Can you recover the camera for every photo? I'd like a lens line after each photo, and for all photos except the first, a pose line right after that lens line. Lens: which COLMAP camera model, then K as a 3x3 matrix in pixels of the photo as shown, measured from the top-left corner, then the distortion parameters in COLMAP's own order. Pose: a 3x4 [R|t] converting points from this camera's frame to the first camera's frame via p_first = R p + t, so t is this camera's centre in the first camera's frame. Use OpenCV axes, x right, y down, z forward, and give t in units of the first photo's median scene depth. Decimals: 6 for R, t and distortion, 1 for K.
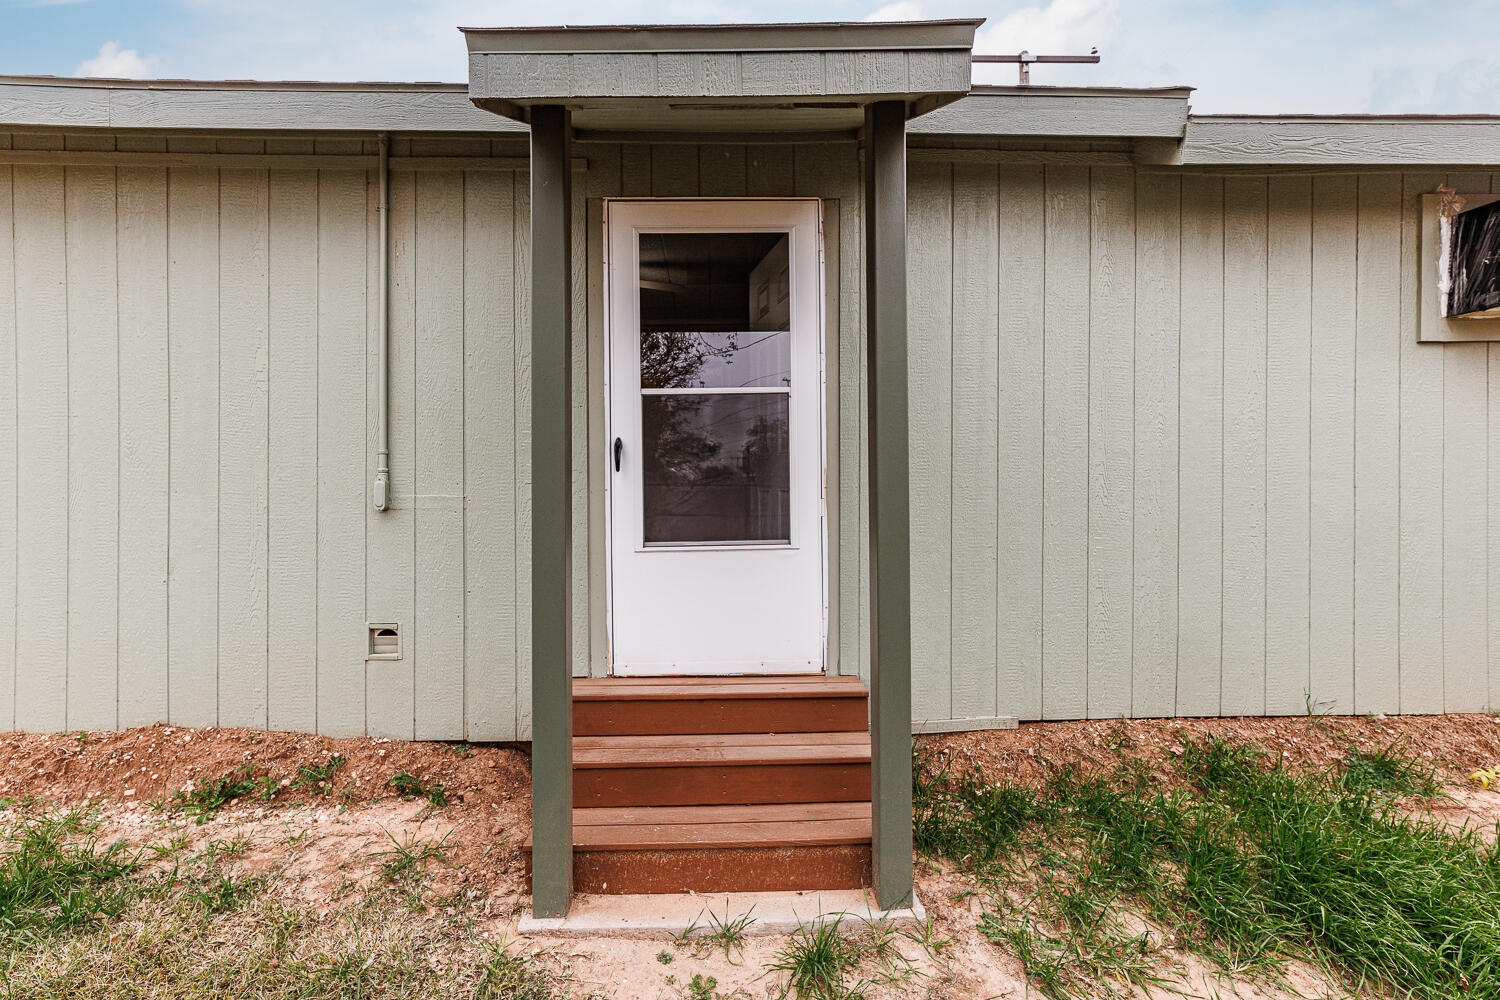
lens RADIAL K [[674.6, 0, 751.6], [0, 674.6, 500.1], [0, 0, 1]] dist [-0.000575, 0.000559]
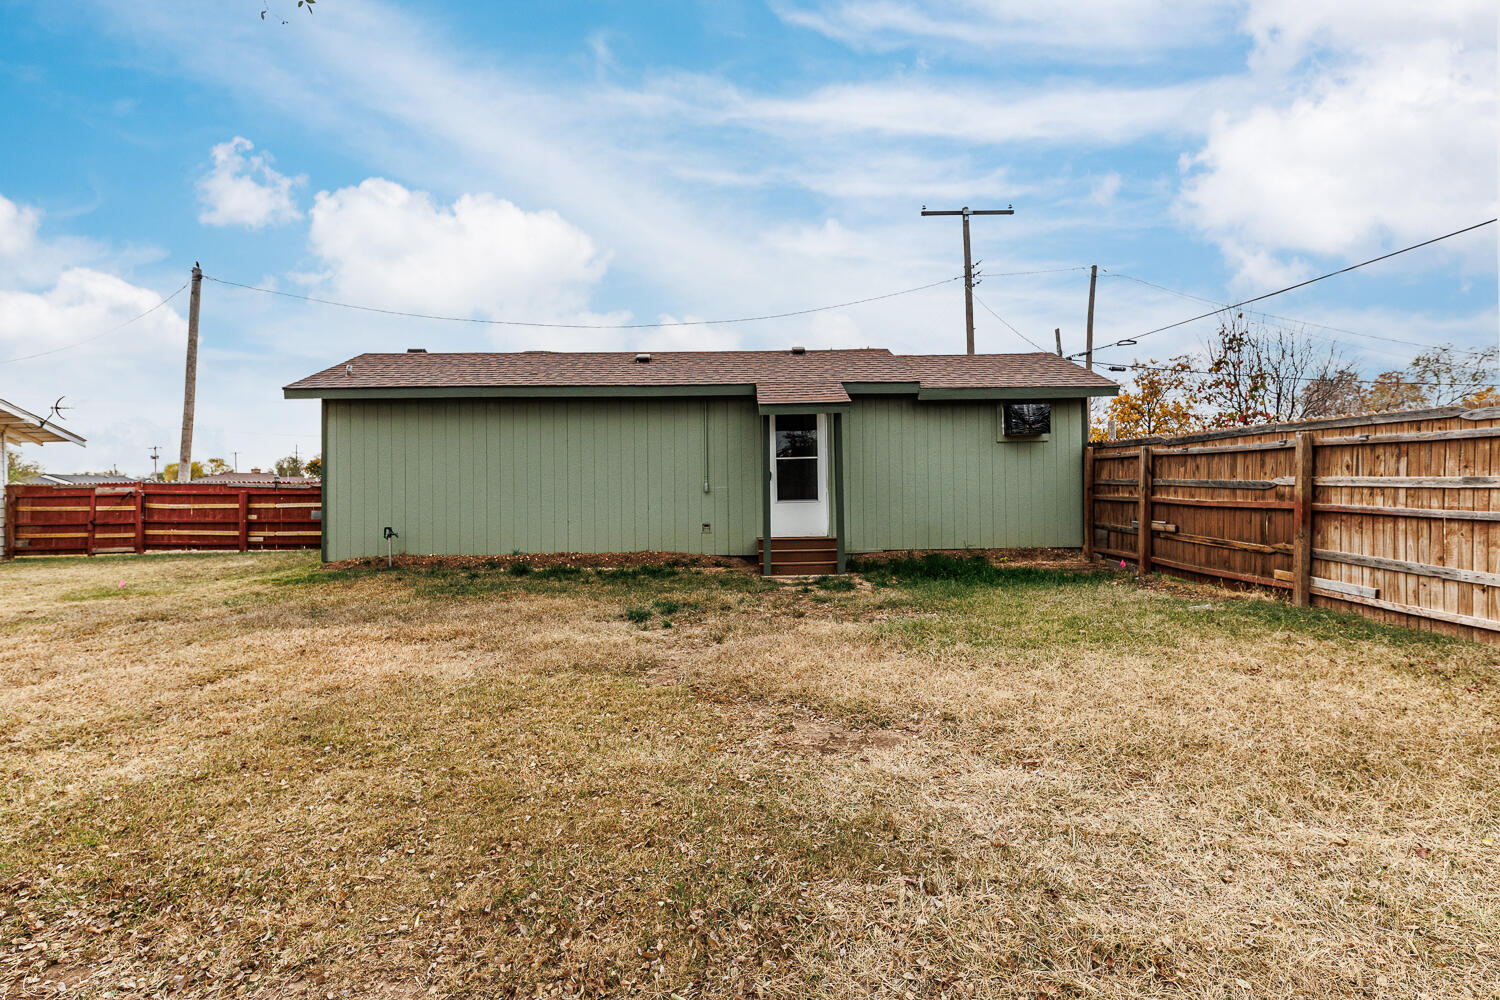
lens RADIAL K [[674.6, 0, 746.2], [0, 674.6, 496.8], [0, 0, 1]] dist [-0.000575, 0.000559]
pose [[0.998761, -0.006187, -0.049379, -0.151321], [0.006058, 0.999978, -0.002763, 0.050849], [0.049395, 0.002460, 0.998776, -2.670732]]
